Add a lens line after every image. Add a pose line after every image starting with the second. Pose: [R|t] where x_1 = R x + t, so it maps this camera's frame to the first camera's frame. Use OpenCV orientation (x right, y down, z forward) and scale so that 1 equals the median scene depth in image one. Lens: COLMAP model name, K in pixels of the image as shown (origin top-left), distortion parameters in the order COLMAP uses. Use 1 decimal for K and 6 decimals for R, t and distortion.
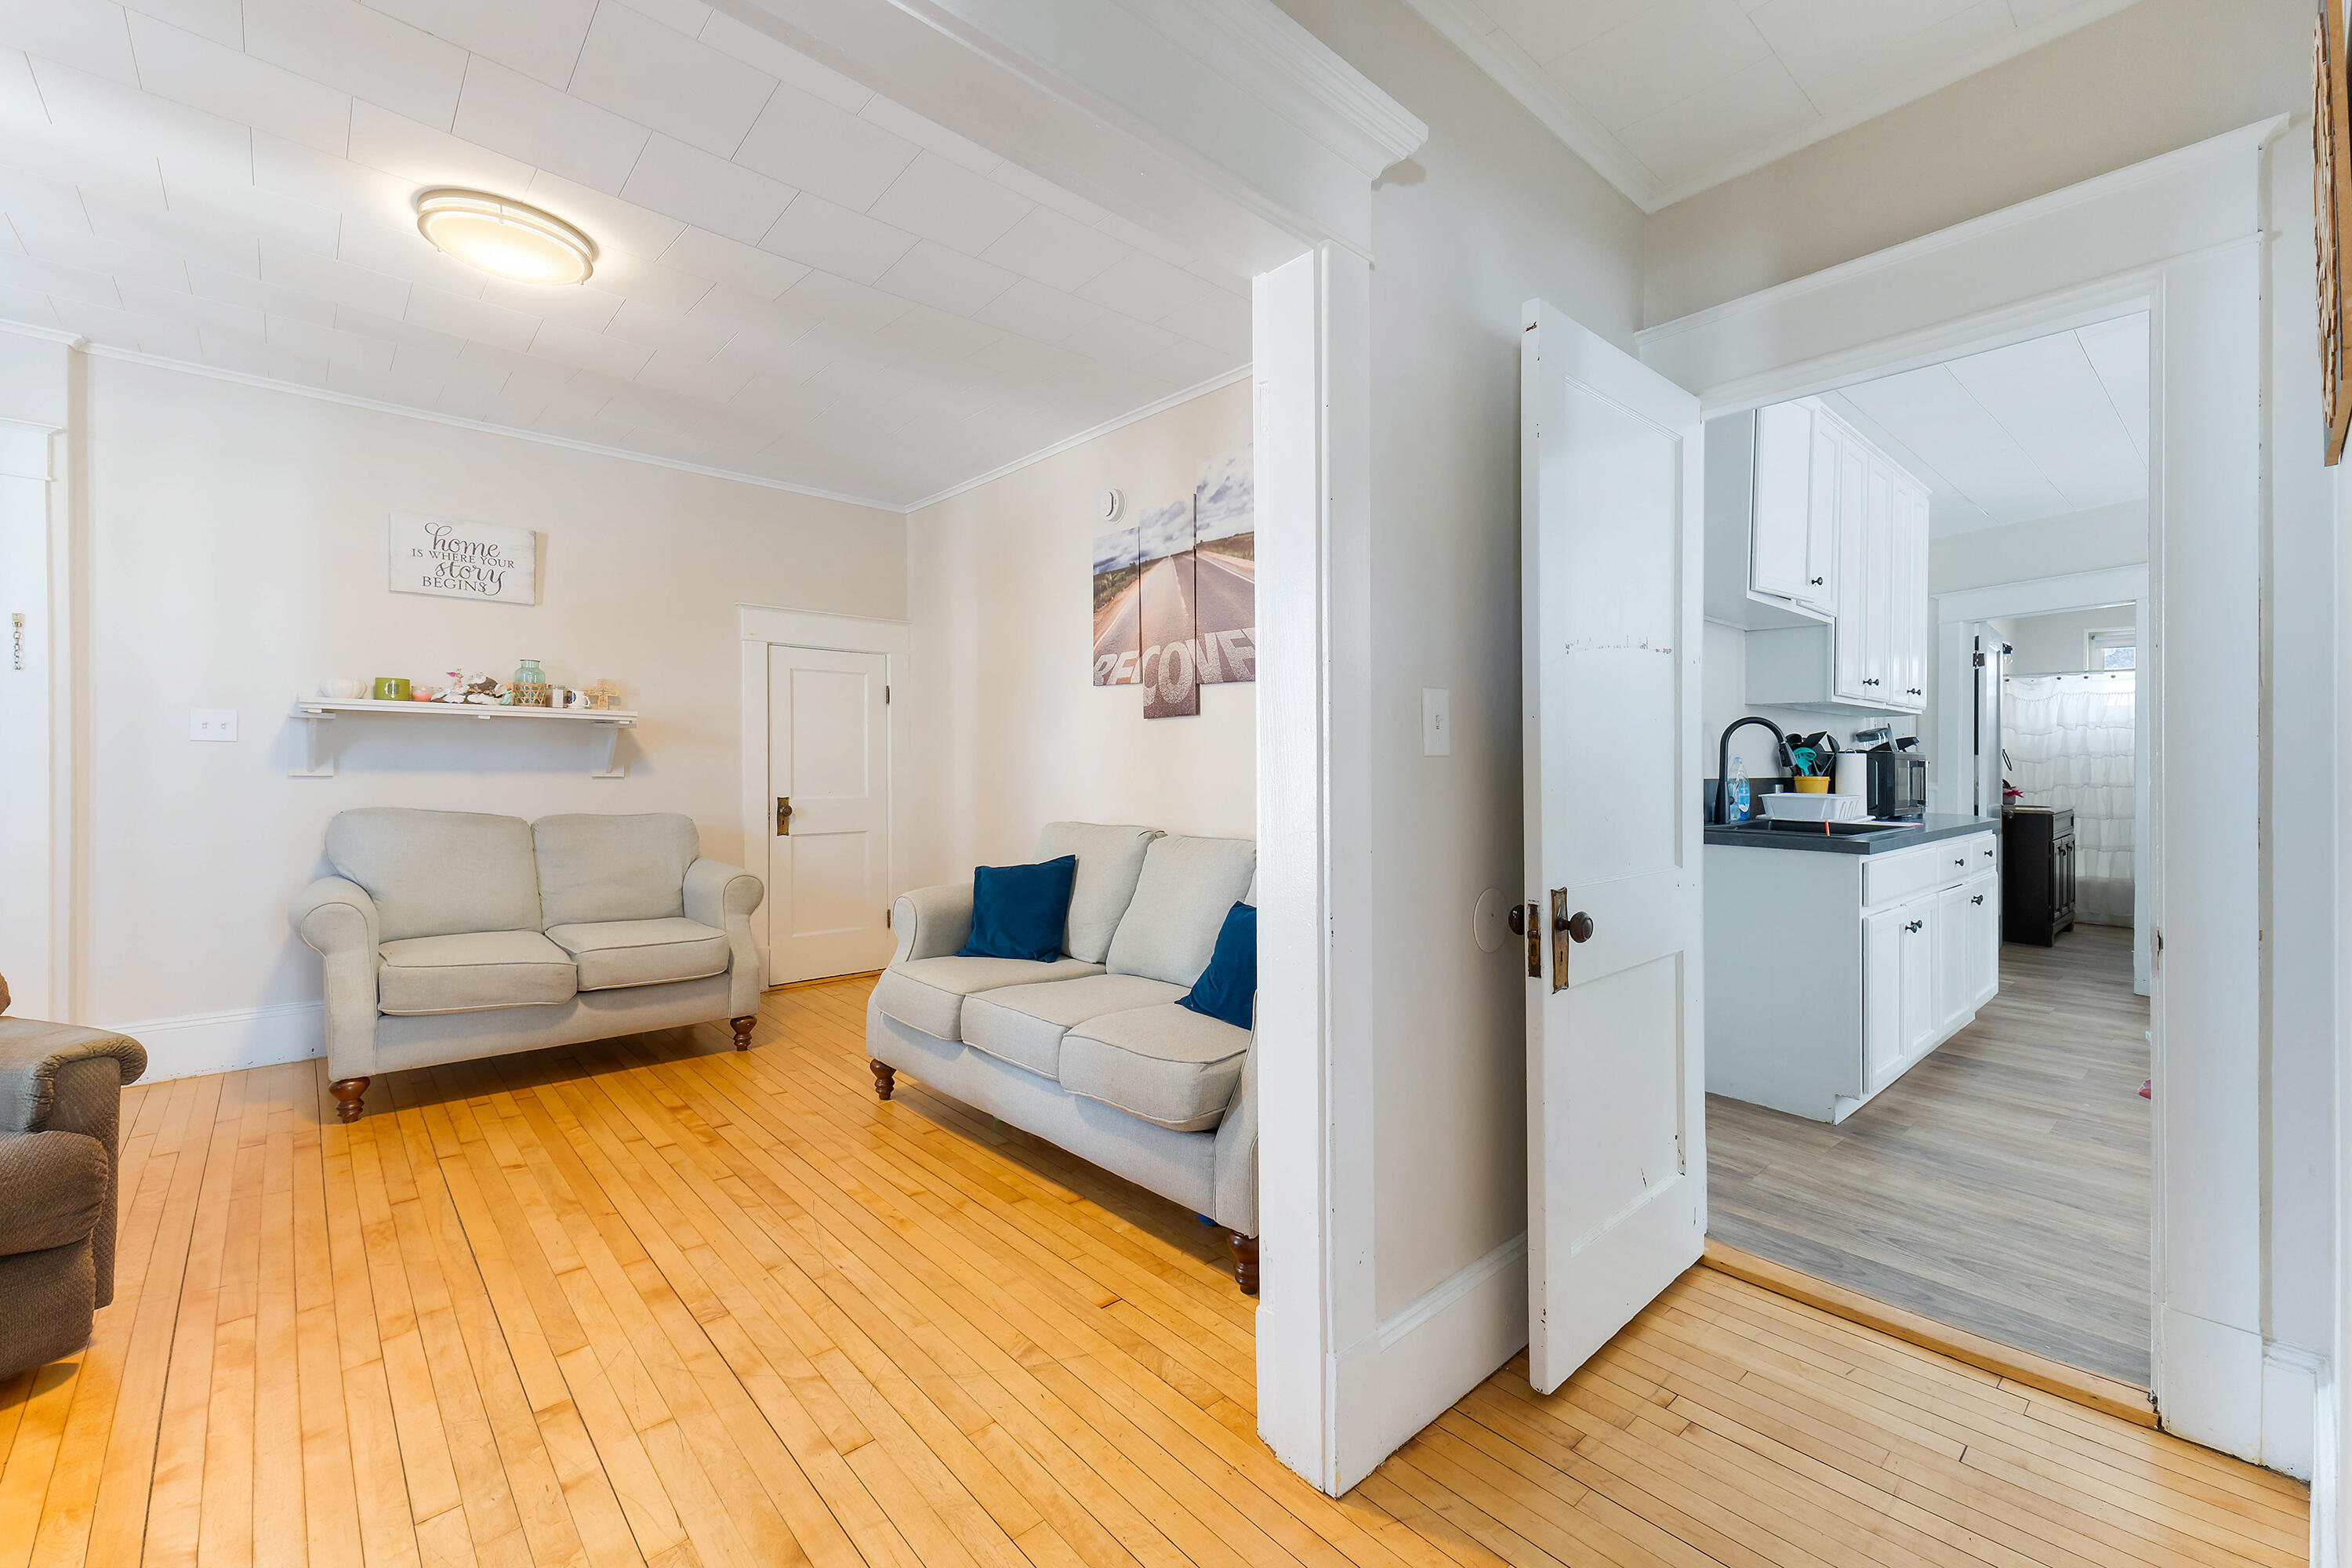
lens RADIAL K [[962.1, 0, 1168.3], [0, 962.1, 770.6], [0, 0, 1]] dist [0.044627, -0.007199]
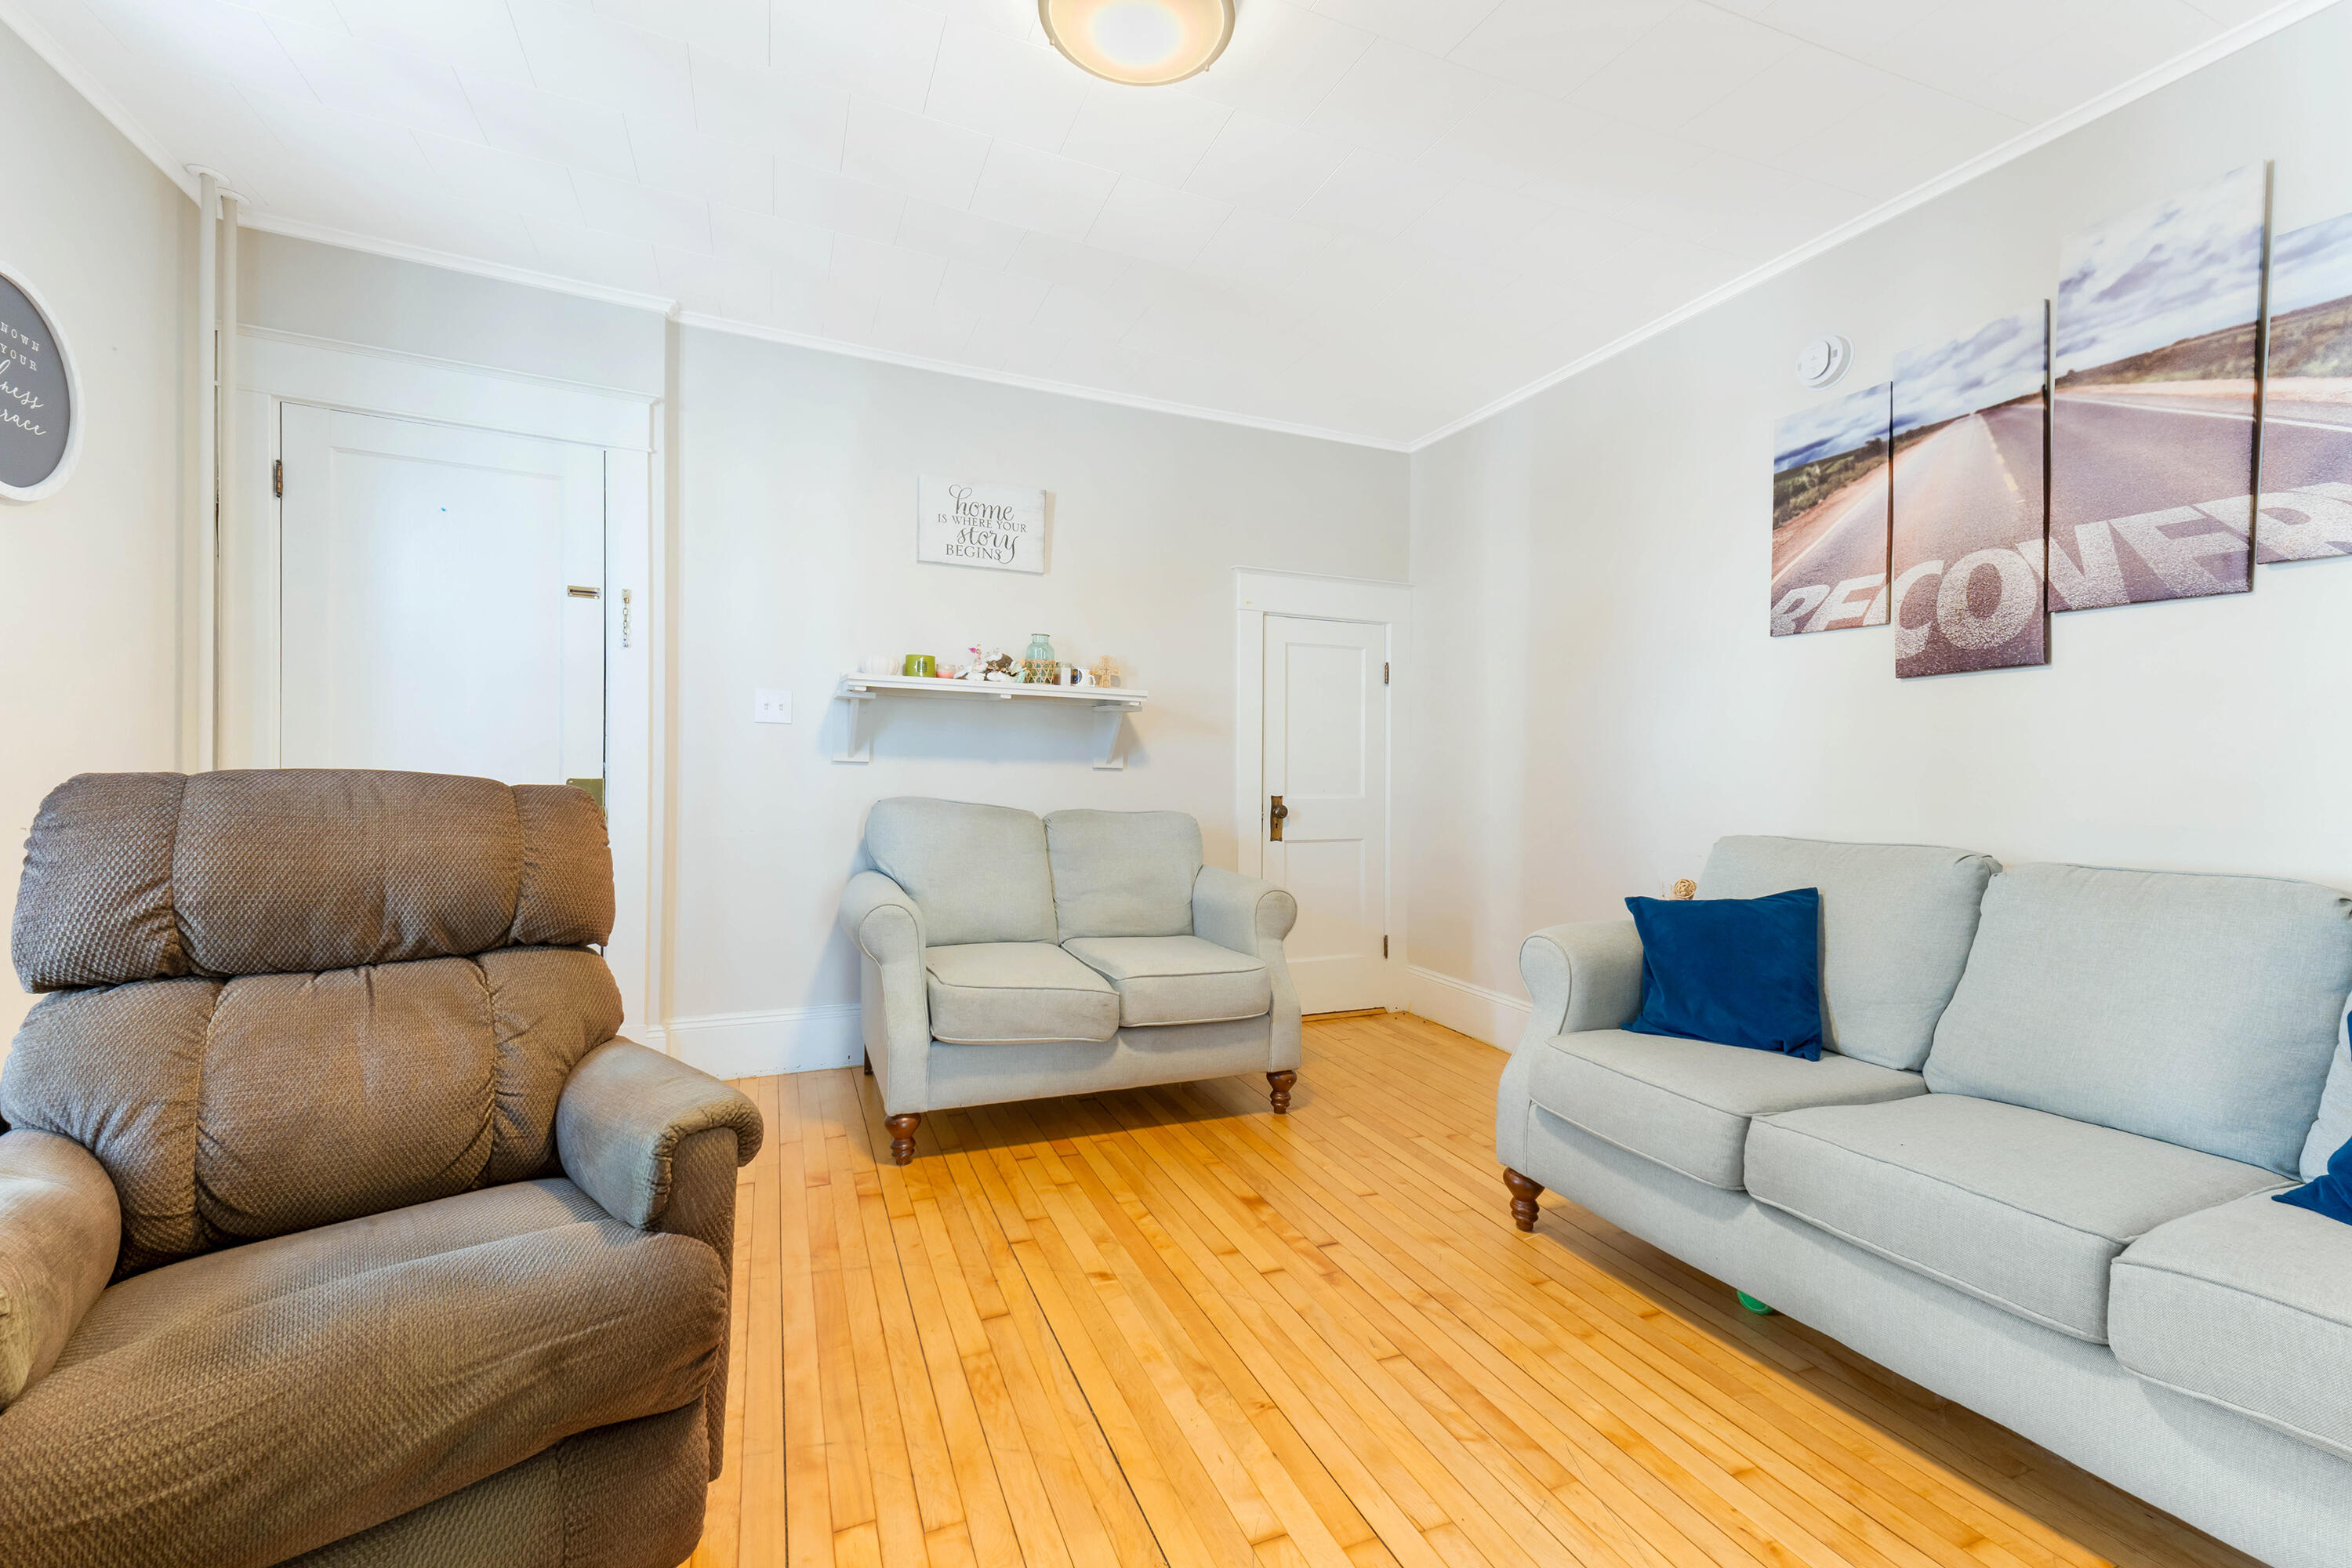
lens RADIAL K [[962.1, 0, 1168.3], [0, 962.1, 770.6], [0, 0, 1]] dist [0.044627, -0.007199]
pose [[0.945889, 0.006658, -0.324423, -0.297123], [-0.010238, 0.999904, -0.009329, 0.019935], [0.324330, 0.012146, 0.945866, 0.246045]]
